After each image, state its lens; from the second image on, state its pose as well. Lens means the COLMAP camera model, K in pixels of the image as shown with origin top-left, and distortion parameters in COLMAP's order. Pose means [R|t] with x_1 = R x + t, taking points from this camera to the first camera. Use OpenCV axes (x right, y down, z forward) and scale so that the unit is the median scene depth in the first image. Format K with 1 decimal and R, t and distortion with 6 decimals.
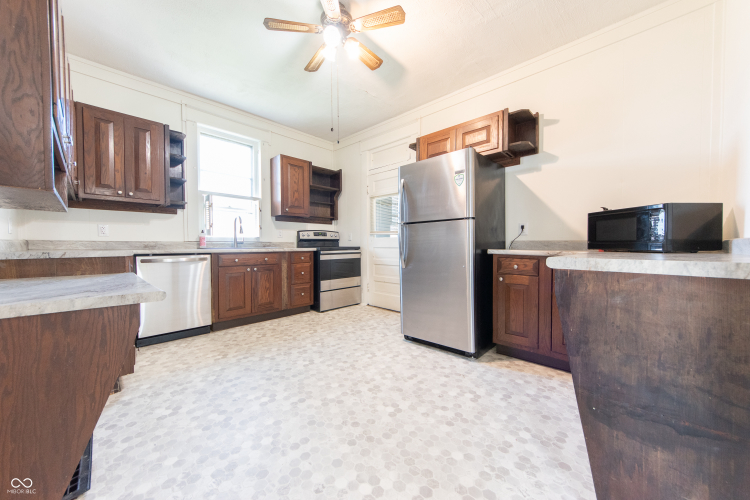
lens RADIAL K [[271.0, 0, 376.9], [0, 271.0, 250.9], [0, 0, 1]] dist [-0.008079, 0.000535]
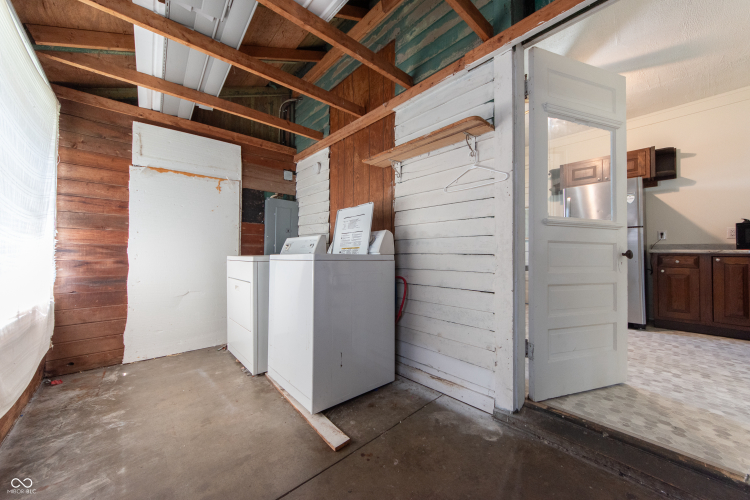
lens RADIAL K [[271.0, 0, 376.9], [0, 271.0, 250.9], [0, 0, 1]] dist [-0.008079, 0.000535]
pose [[0.997098, 0.002365, -0.076091, -0.789343], [-0.005528, 0.999128, -0.041379, 0.058694], [0.075927, 0.041679, 0.996242, -0.420731]]
